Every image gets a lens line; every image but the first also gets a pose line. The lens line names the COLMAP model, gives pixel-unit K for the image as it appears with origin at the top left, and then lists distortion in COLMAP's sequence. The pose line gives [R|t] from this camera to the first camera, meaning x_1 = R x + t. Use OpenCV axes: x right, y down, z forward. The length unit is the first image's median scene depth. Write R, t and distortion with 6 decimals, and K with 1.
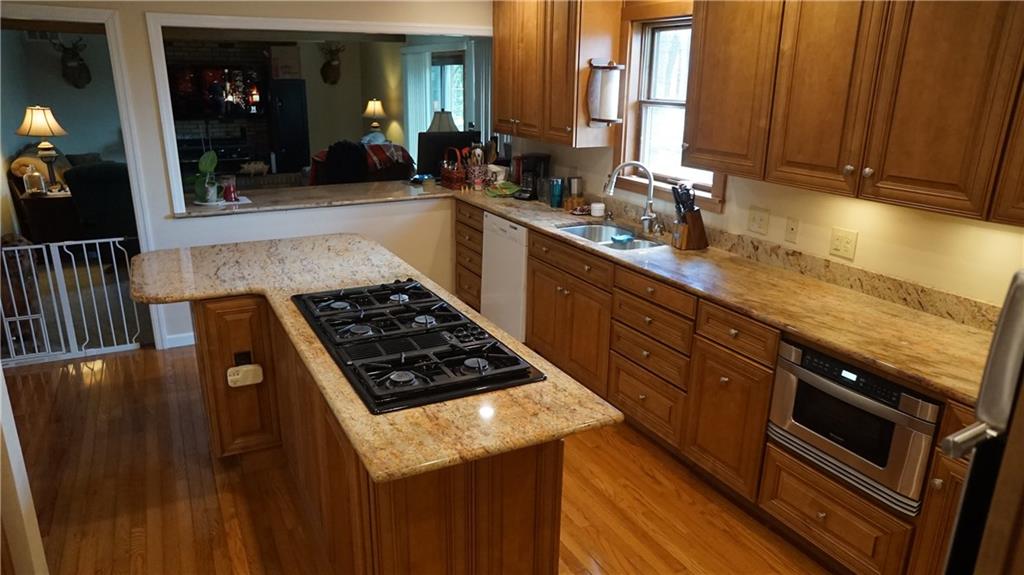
lens RADIAL K [[689.0, 0, 502.8], [0, 689.0, 297.6], [0, 0, 1]] dist [-0.076735, 0.098850]
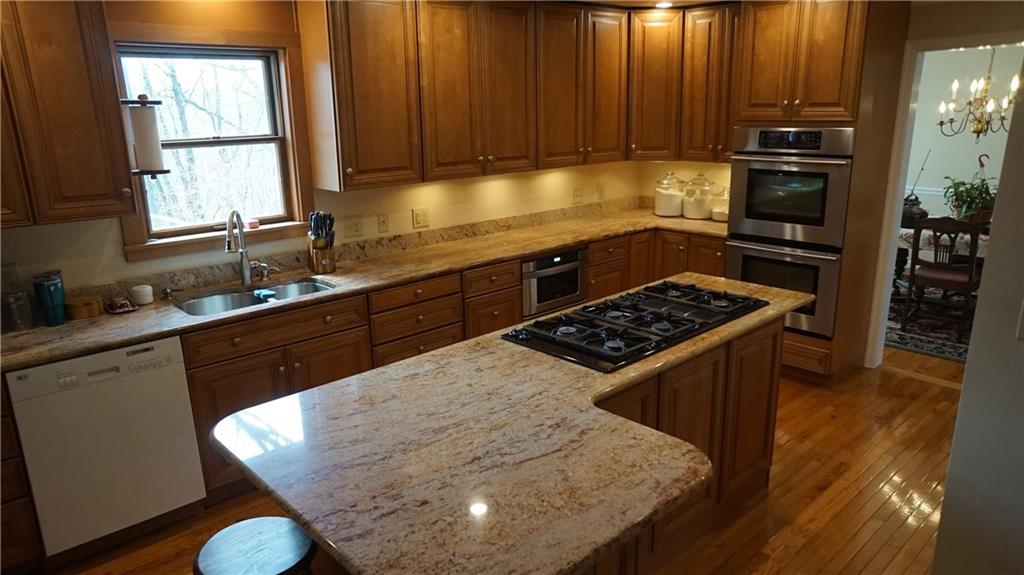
lens RADIAL K [[689.0, 0, 502.8], [0, 689.0, 297.6], [0, 0, 1]] dist [-0.076735, 0.098850]
pose [[-0.264600, -0.265869, 0.926985, -0.908143], [0.314537, 0.884885, 0.343577, -0.360698], [-0.911621, 0.382481, -0.150515, 1.076743]]
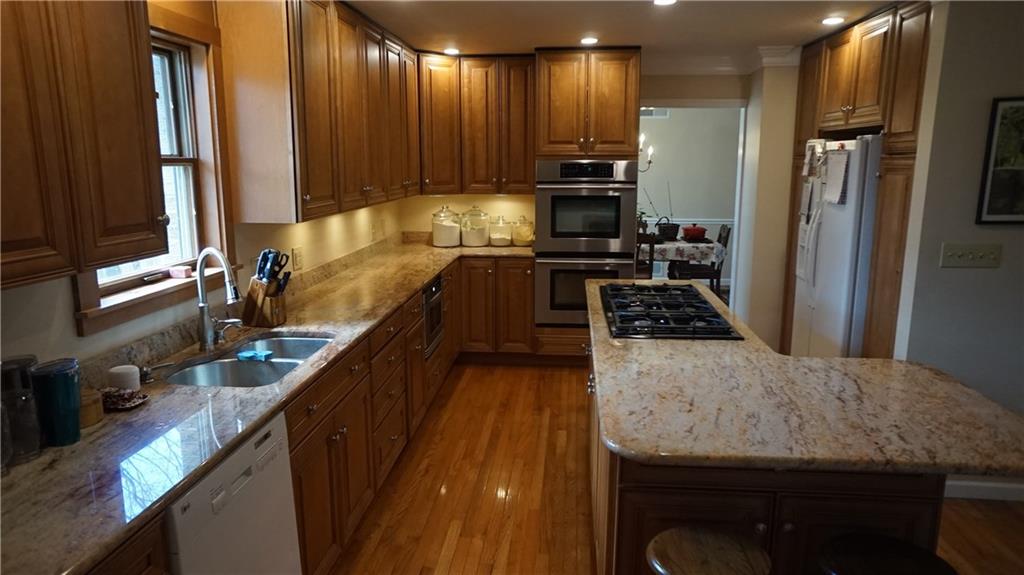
lens RADIAL K [[689.0, 0, 502.8], [0, 689.0, 297.6], [0, 0, 1]] dist [-0.076735, 0.098850]
pose [[-0.842101, -0.114714, 0.526978, -0.475651], [0.160156, 0.879849, 0.447454, -0.499276], [-0.514991, 0.461200, -0.722550, 1.677162]]
